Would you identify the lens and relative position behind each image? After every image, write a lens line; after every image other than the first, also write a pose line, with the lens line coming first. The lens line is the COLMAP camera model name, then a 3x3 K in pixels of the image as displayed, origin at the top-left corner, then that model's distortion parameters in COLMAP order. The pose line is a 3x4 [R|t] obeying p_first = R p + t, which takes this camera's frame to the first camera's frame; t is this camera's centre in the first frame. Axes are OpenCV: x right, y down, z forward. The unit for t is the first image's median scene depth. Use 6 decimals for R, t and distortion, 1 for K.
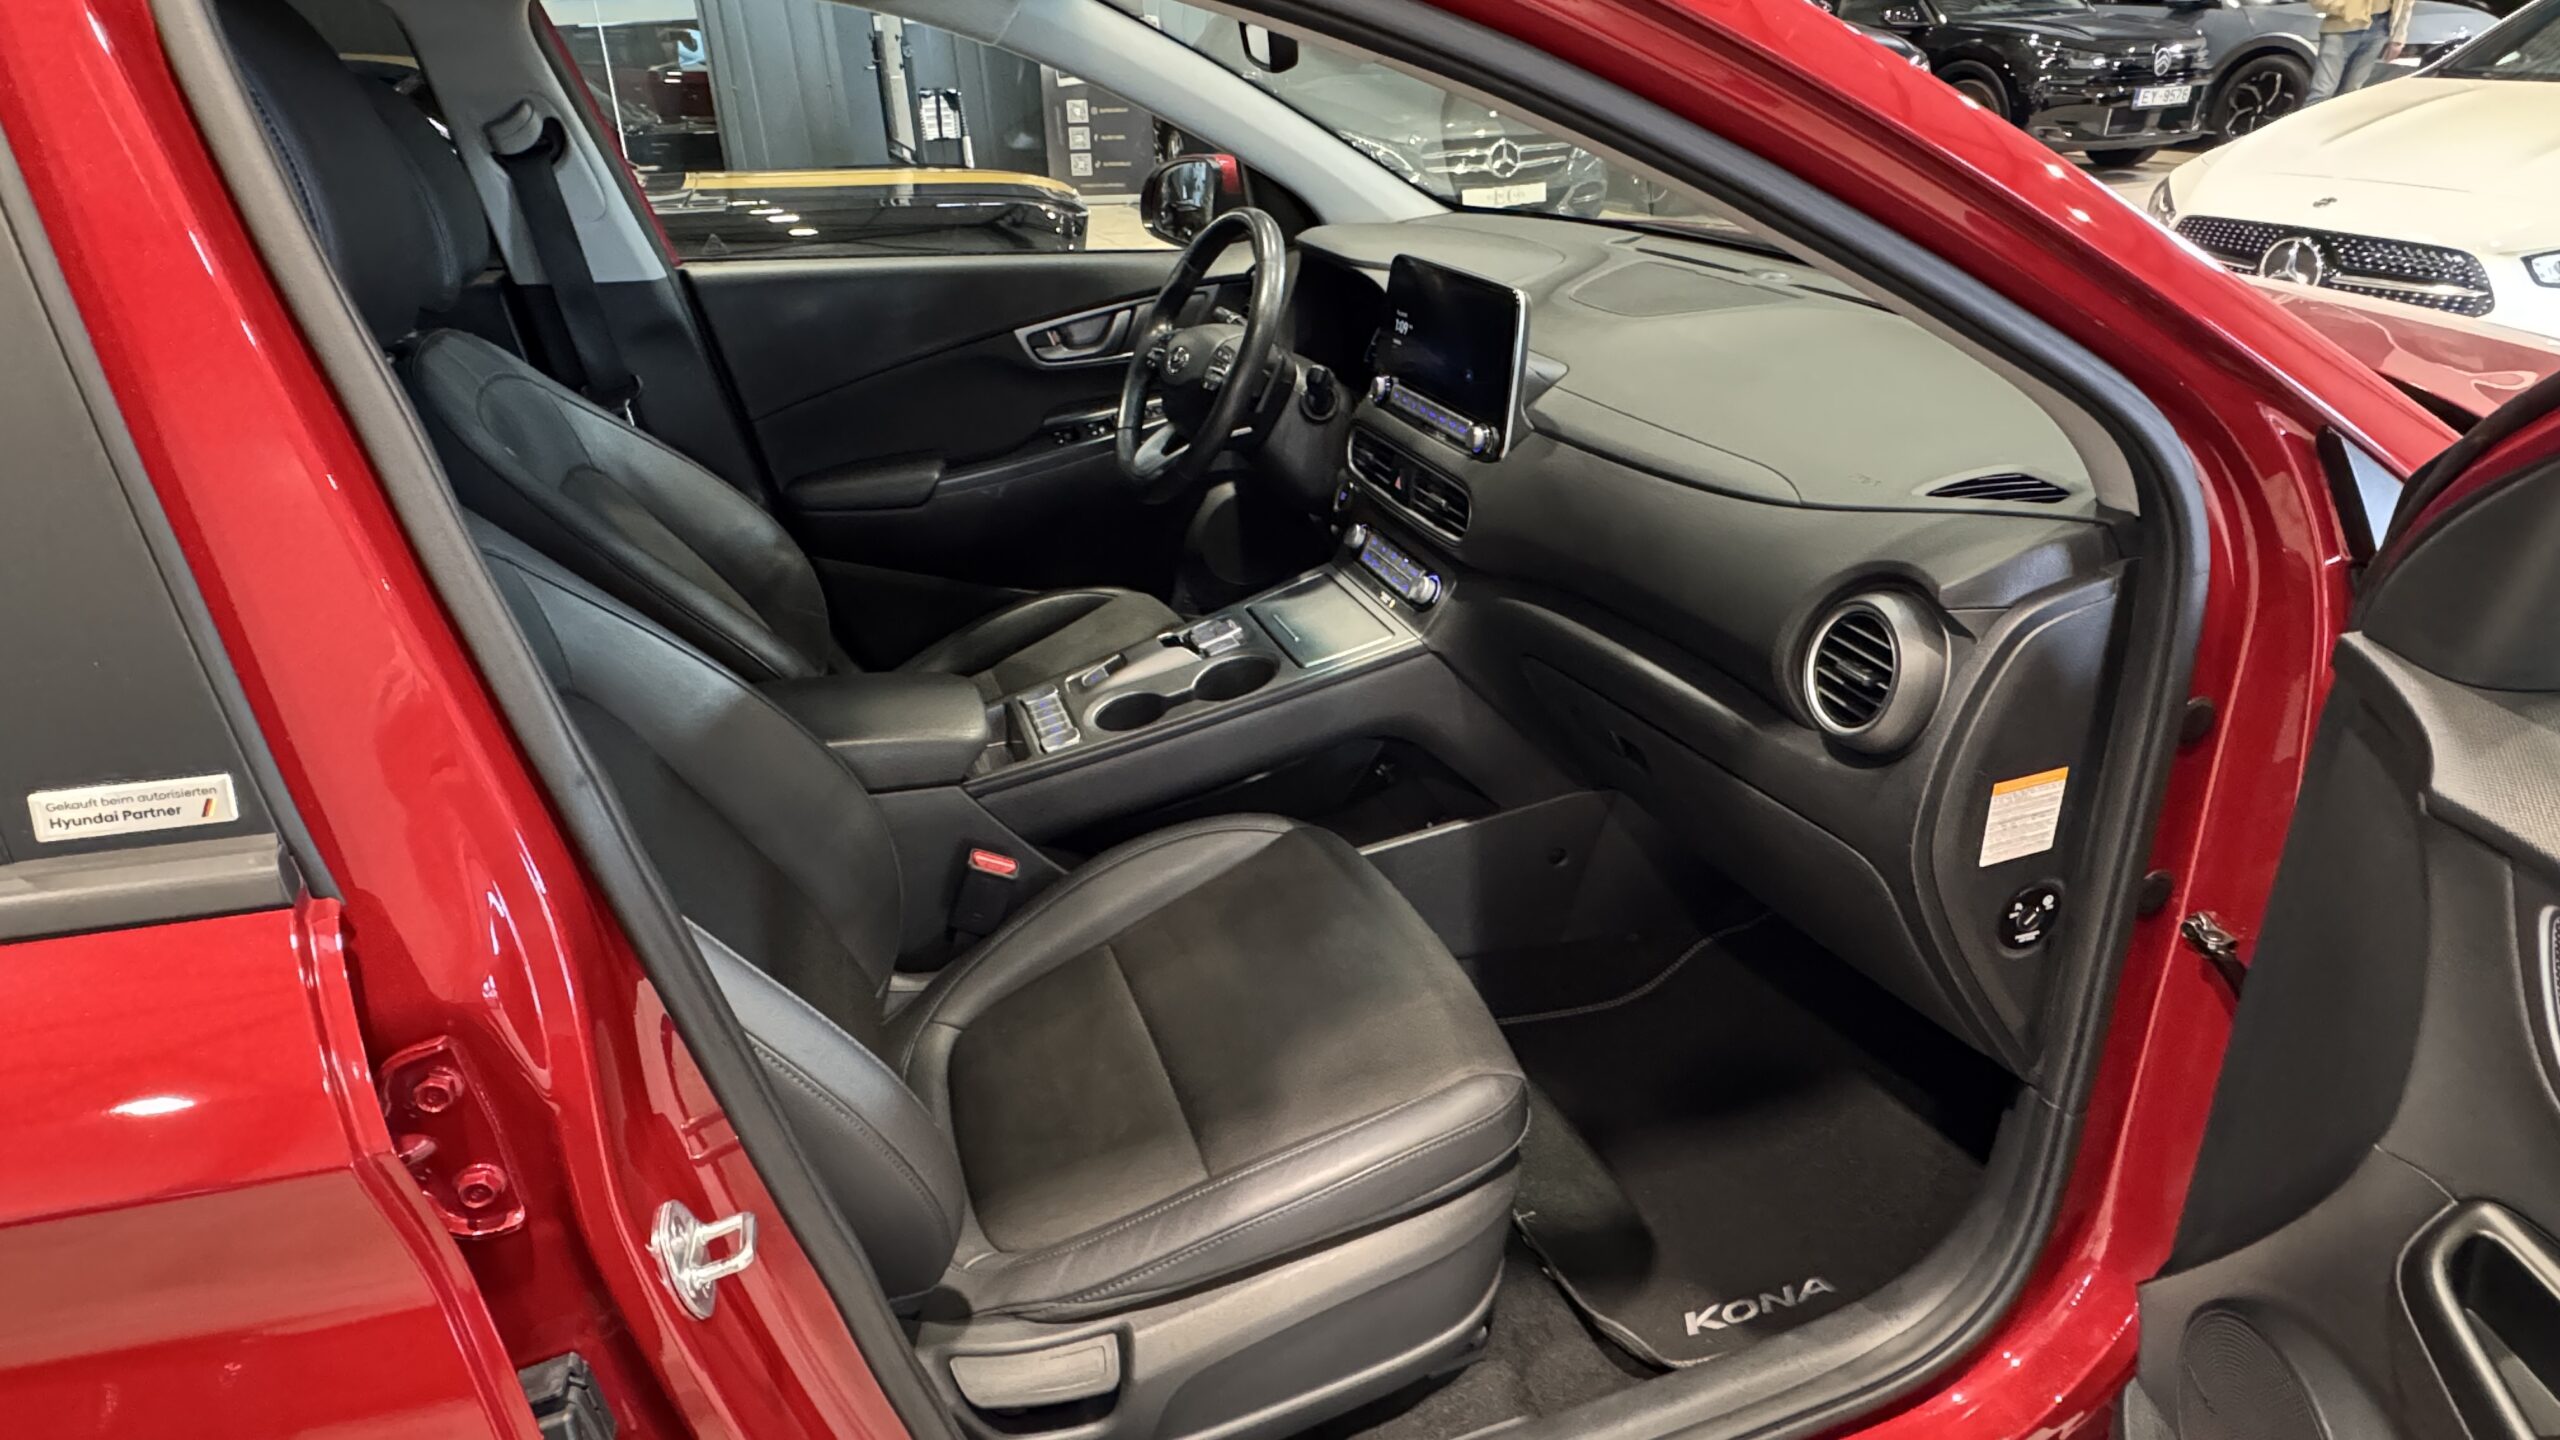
lens RADIAL K [[1434.2, 0, 1280.0], [0, 1434.2, 720.0], [0, 0, 1]] dist [-0.027857, 0.028472]
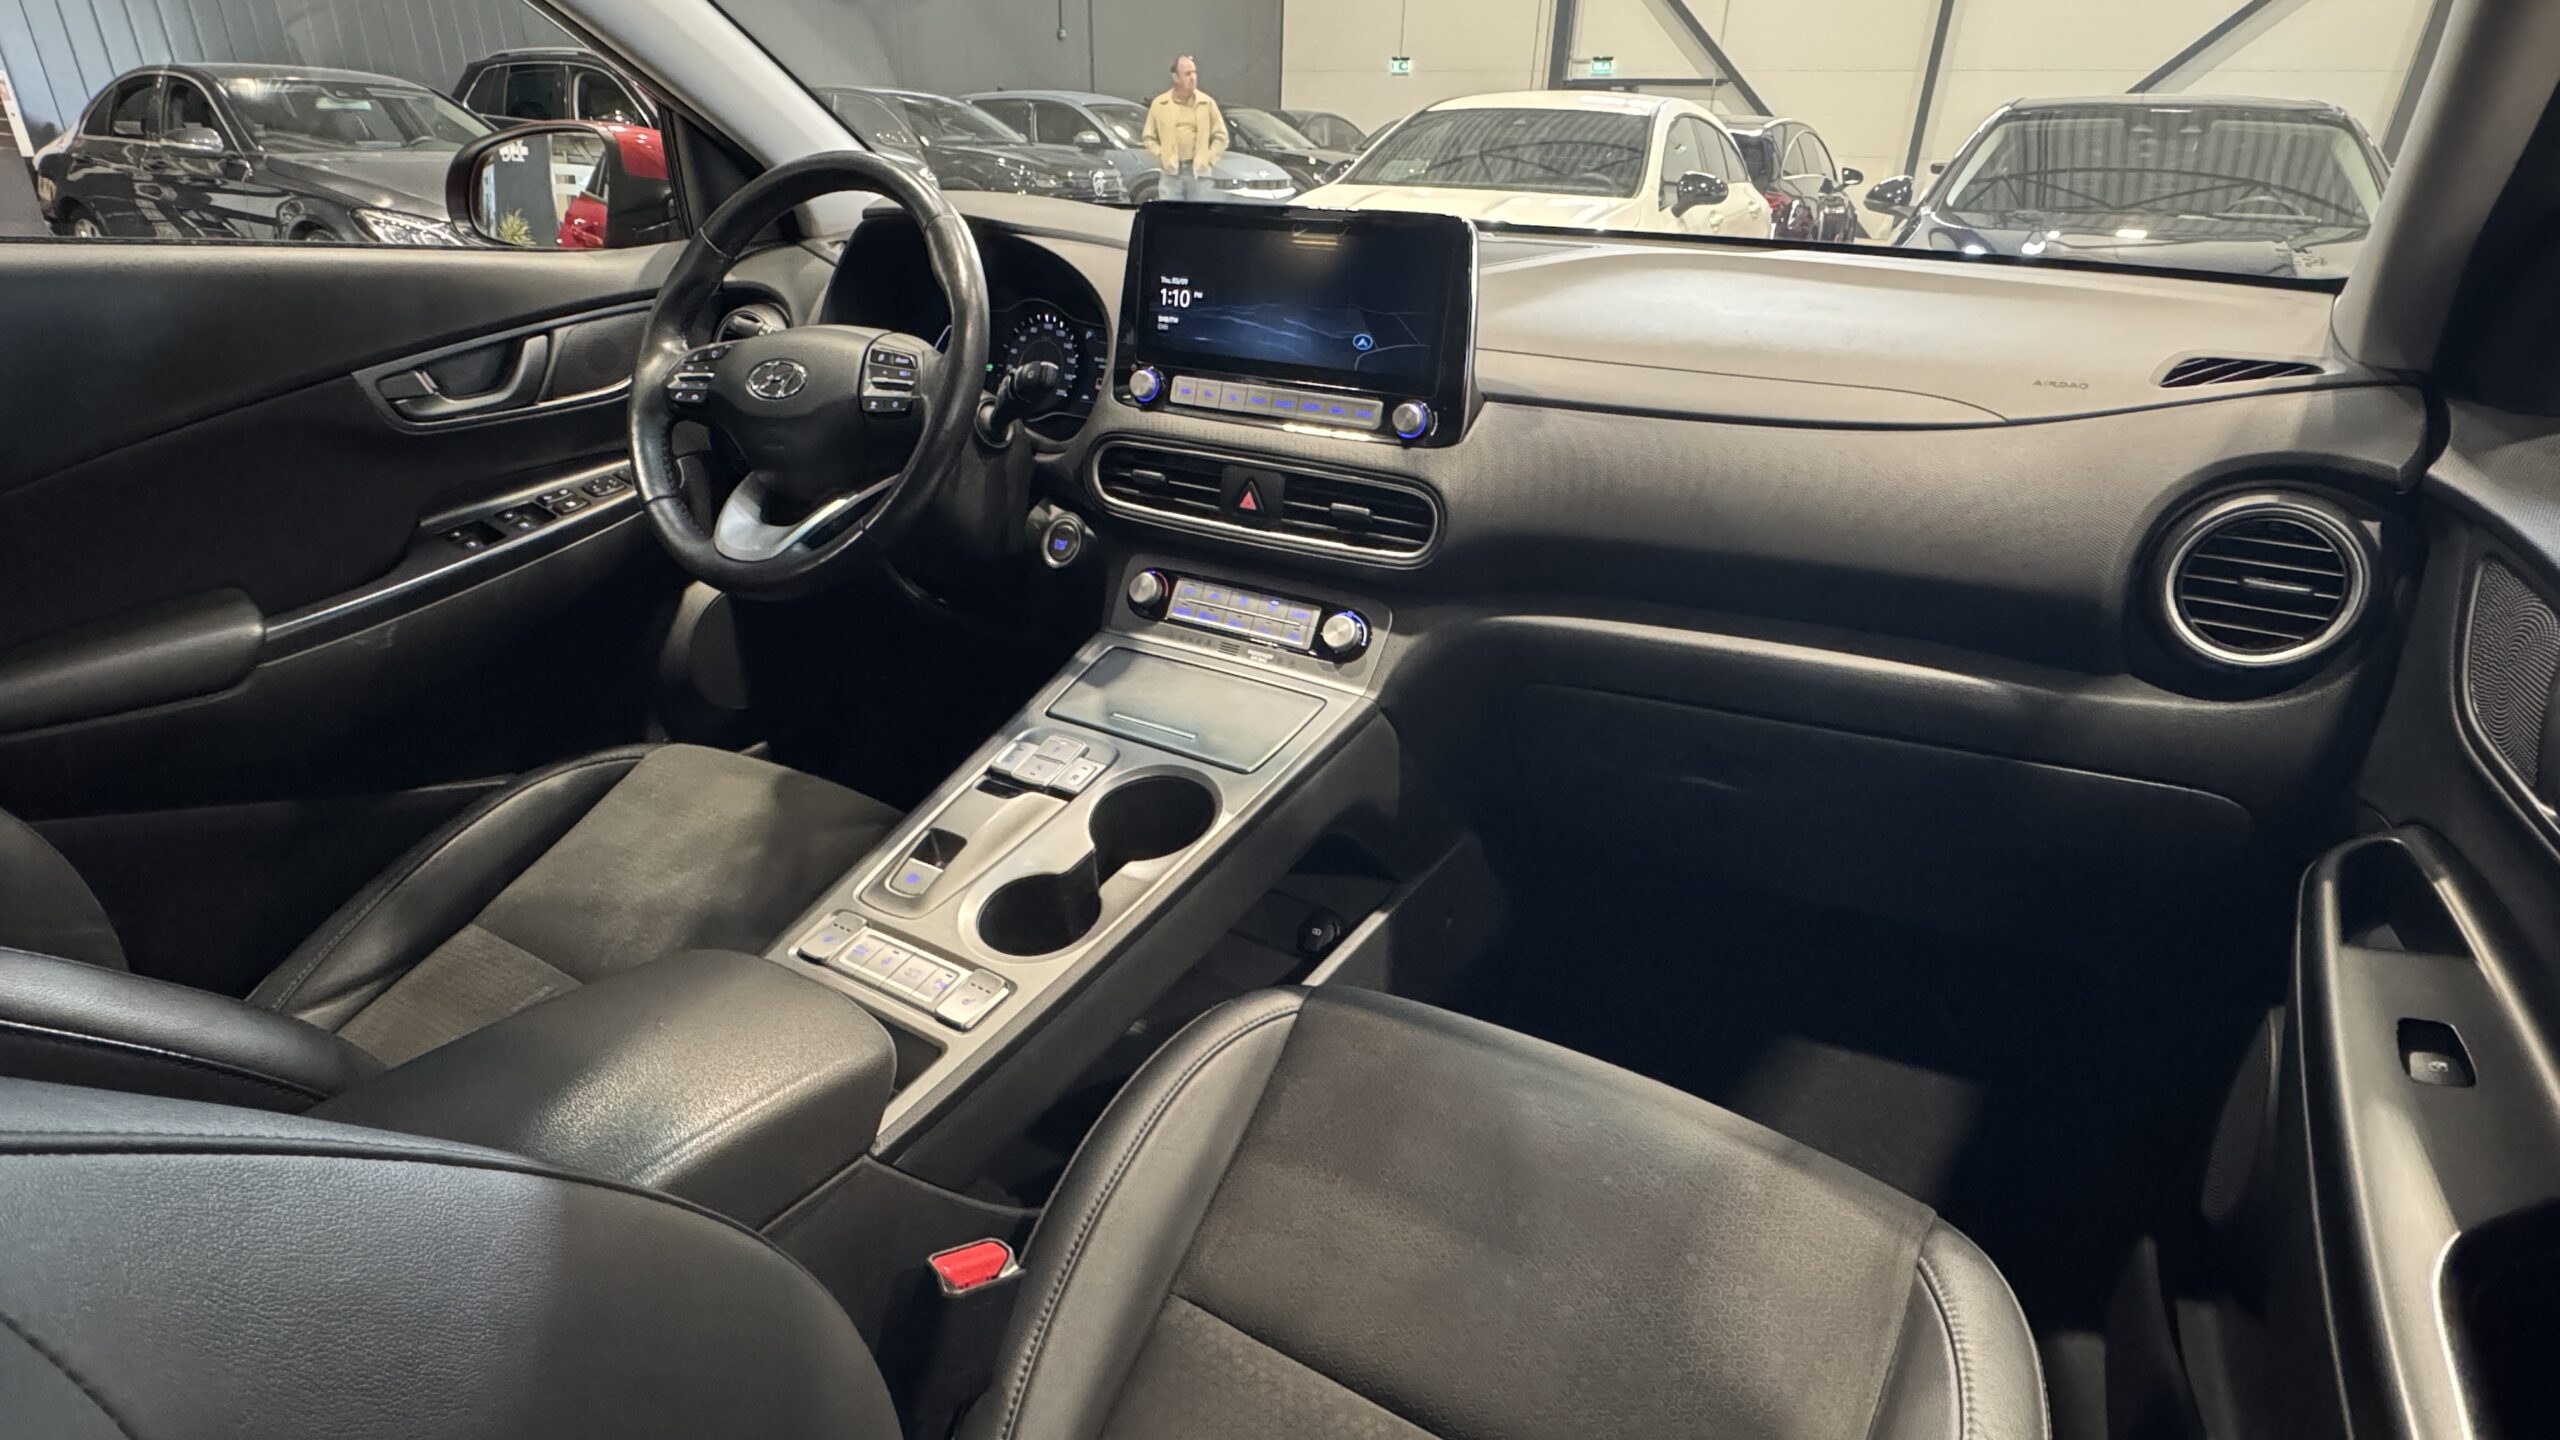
lens RADIAL K [[1251.0, 0, 1270.8], [0, 1251.0, 713.4], [0, 0, 1]] dist [-0.007632, -0.000291]
pose [[0.763775, -0.215495, 0.608449, -0.243123], [0.238770, 0.970085, 0.043853, -0.063132], [-0.599698, 0.111785, 0.792381, 0.368591]]
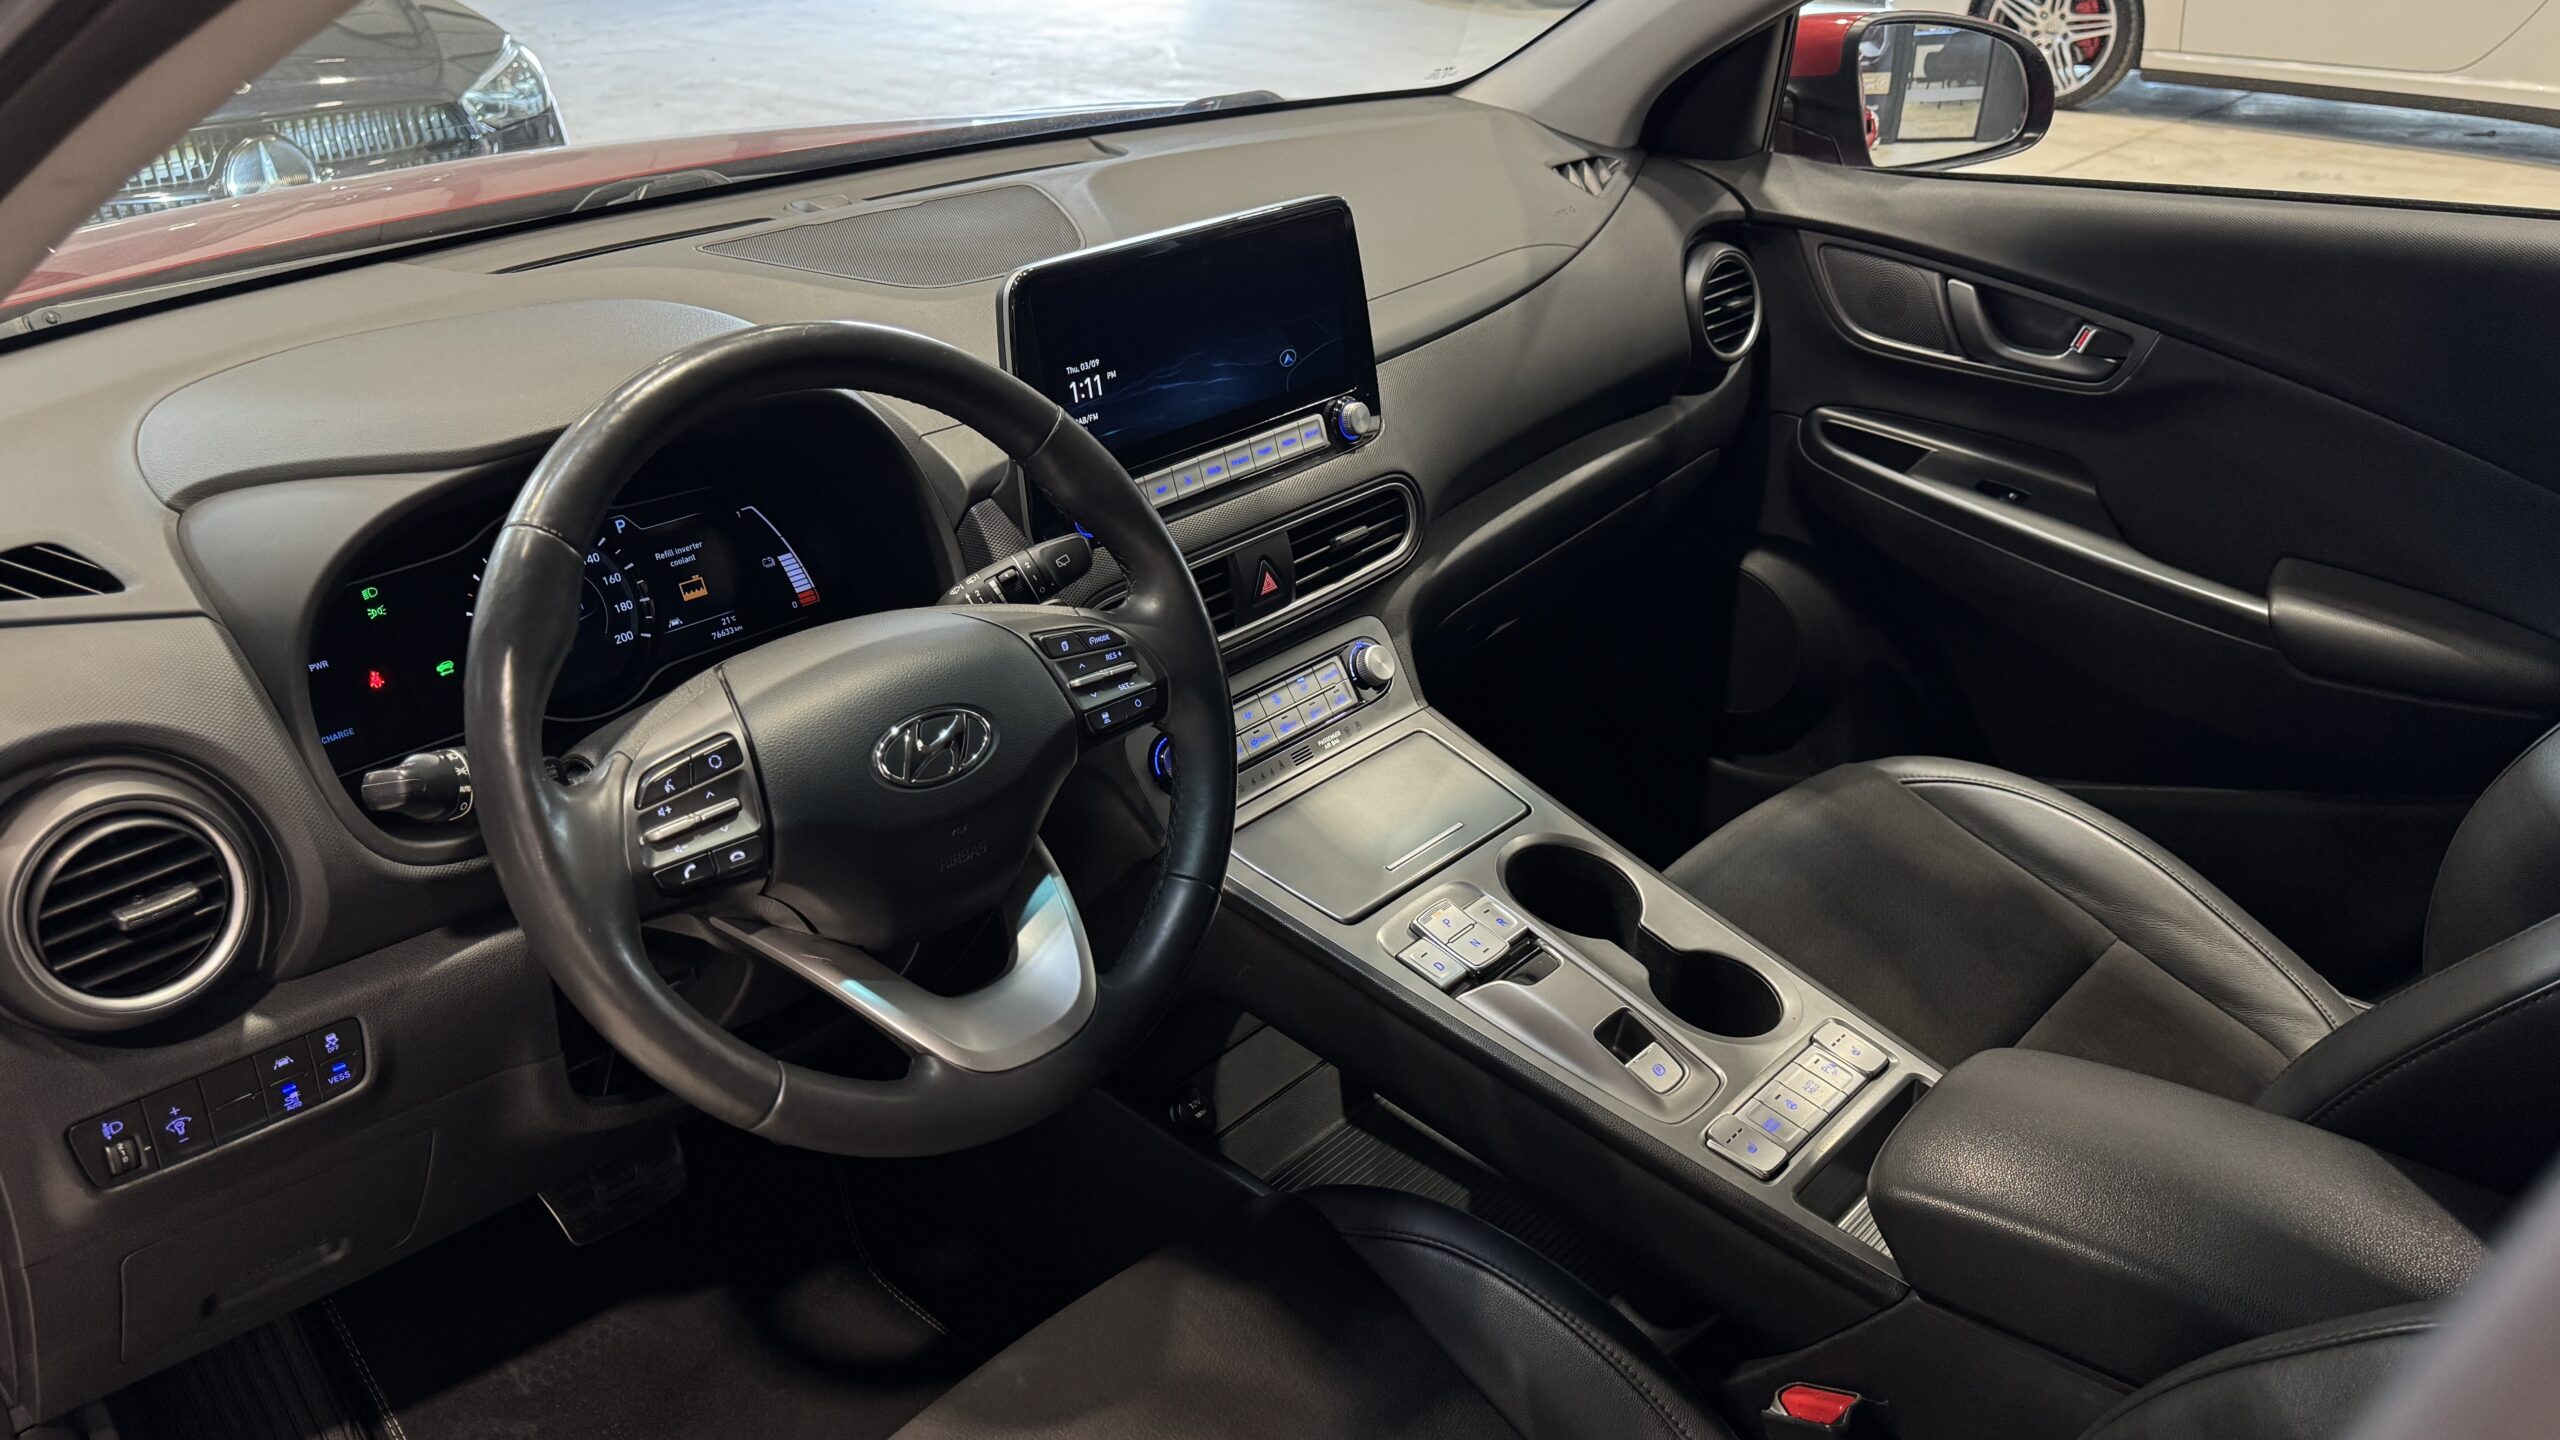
lens RADIAL K [[1905.1, 0, 1280.0], [0, 1905.1, 720.0], [0, 0, 1]] dist [0.080077, -0.001111]
pose [[-0.473738, -0.360329, 0.803577, -0.436004], [0.413303, 0.714771, 0.564165, -0.428825], [-0.777659, 0.599387, -0.189689, 0.883623]]
